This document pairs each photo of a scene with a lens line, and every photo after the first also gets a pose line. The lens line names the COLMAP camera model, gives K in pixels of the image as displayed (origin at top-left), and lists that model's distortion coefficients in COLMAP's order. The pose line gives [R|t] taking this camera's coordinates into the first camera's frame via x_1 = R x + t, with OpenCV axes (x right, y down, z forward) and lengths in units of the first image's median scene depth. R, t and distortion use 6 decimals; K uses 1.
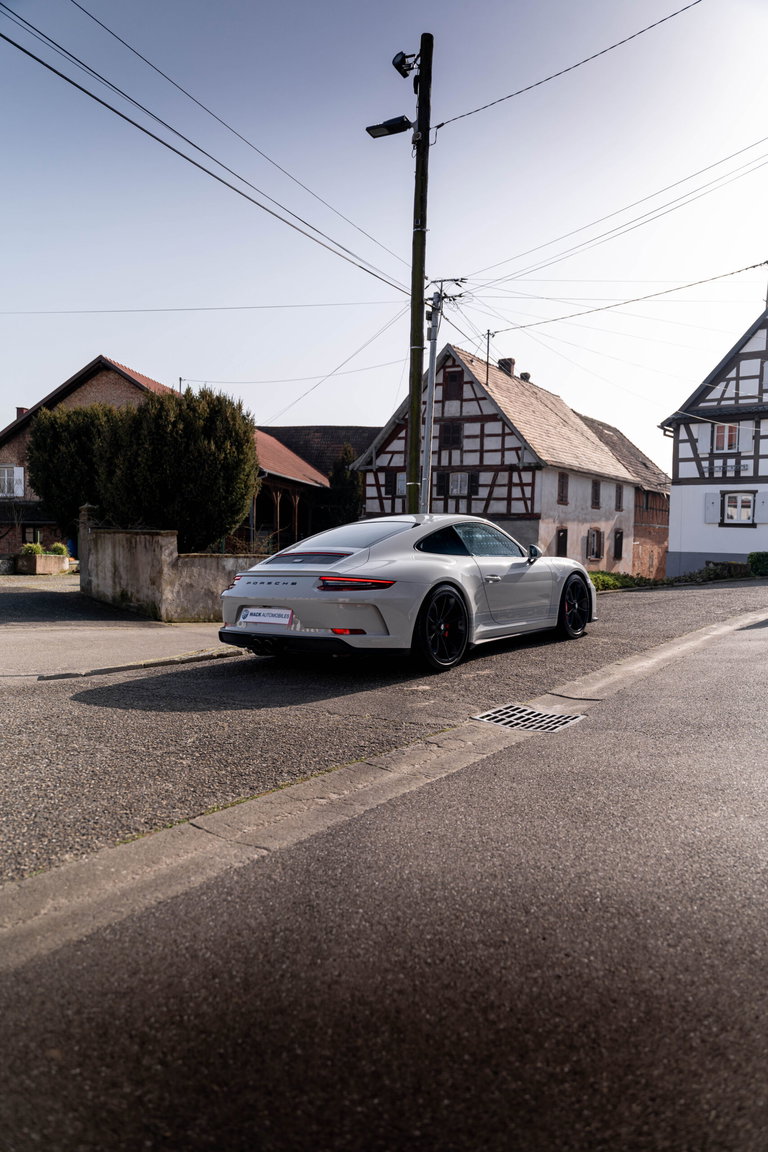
lens RADIAL K [[764.1, 0, 384.0], [0, 764.1, 576.0], [0, 0, 1]] dist [-0.011187, -0.008099]
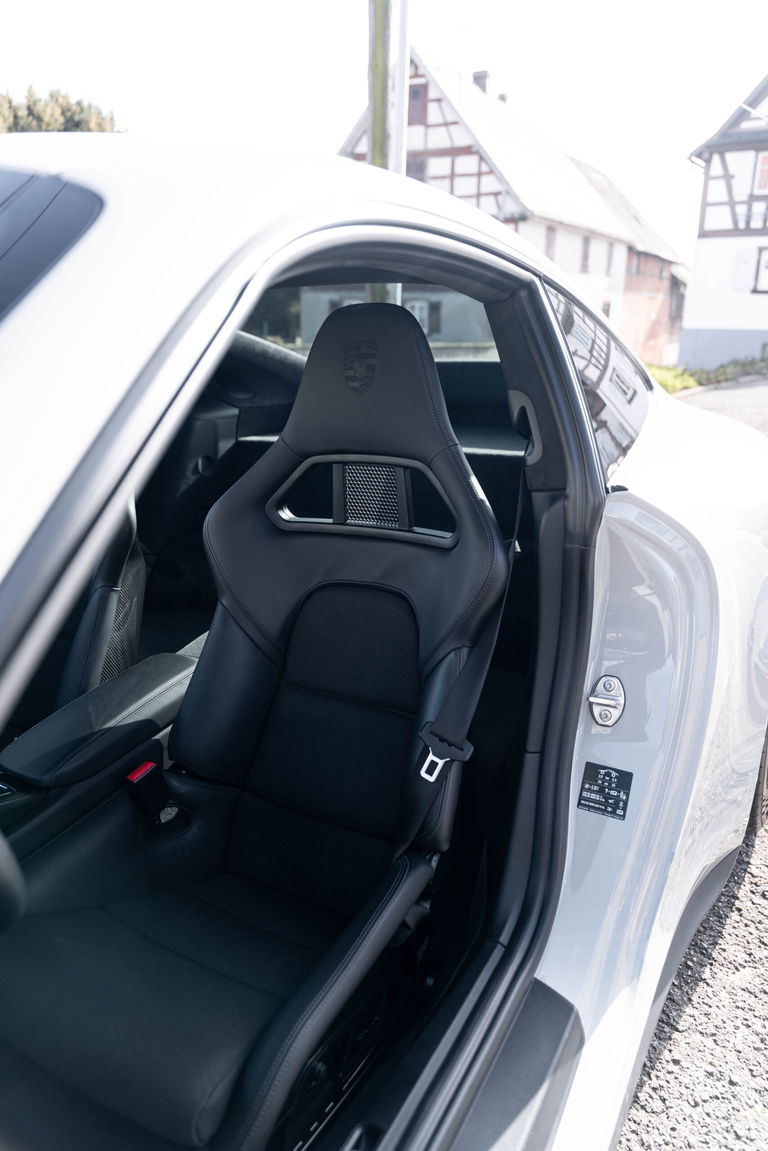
lens RADIAL K [[763.5, 0, 384.0], [0, 763.5, 575.5], [0, 0, 1]] dist [-0.011187, -0.008099]
pose [[0.997822, -0.034727, 0.056087, -0.000458], [0.017657, 0.959799, 0.280134, -0.011407], [-0.063561, -0.278533, 0.958321, 0.176752]]
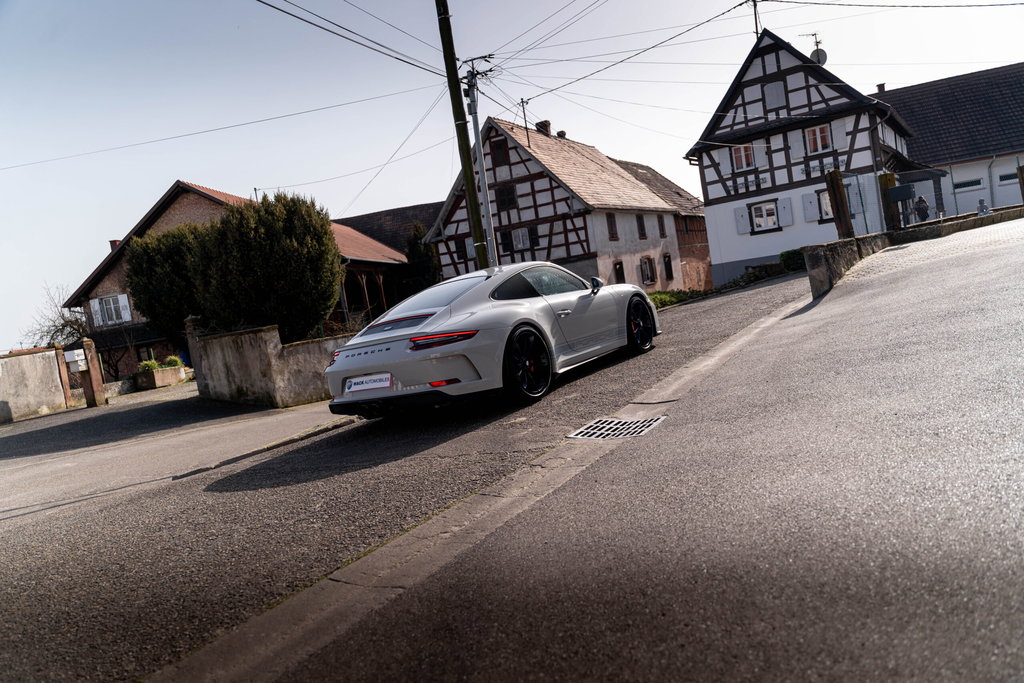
lens RADIAL K [[679.2, 0, 508.7], [0, 679.2, 341.6], [0, 0, 1]] dist [-0.011187, -0.008099]
pose [[0.981668, -0.183327, 0.052149, 0.000913], [0.182333, 0.982962, 0.023267, 0.001884], [-0.055526, -0.013332, 0.998368, 0.003132]]
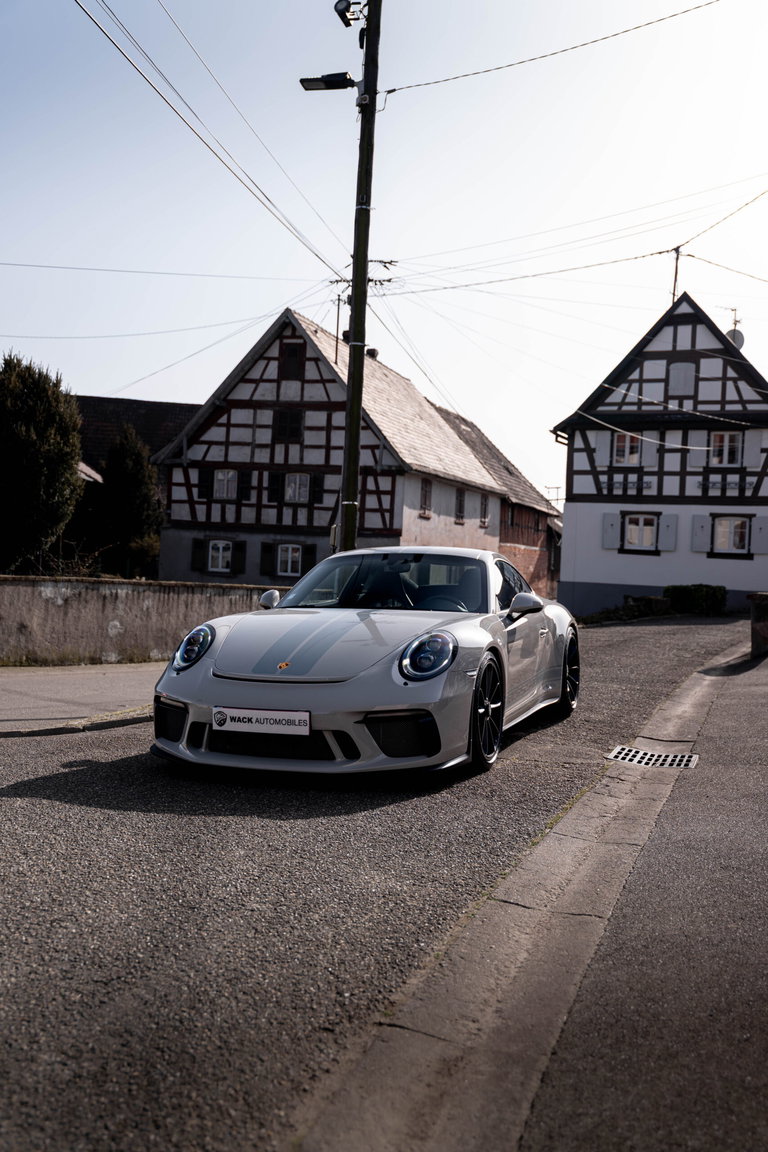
lens RADIAL K [[1042.9, 0, 378.0], [0, 1042.9, 575.5], [0, 0, 1]] dist [0.000877, 0.002524]
pose [[0.970902, 0.019657, 0.238668, -0.097065], [-0.013245, 0.999508, -0.028441, -0.003284], [-0.239109, 0.024452, 0.970685, -0.062064]]
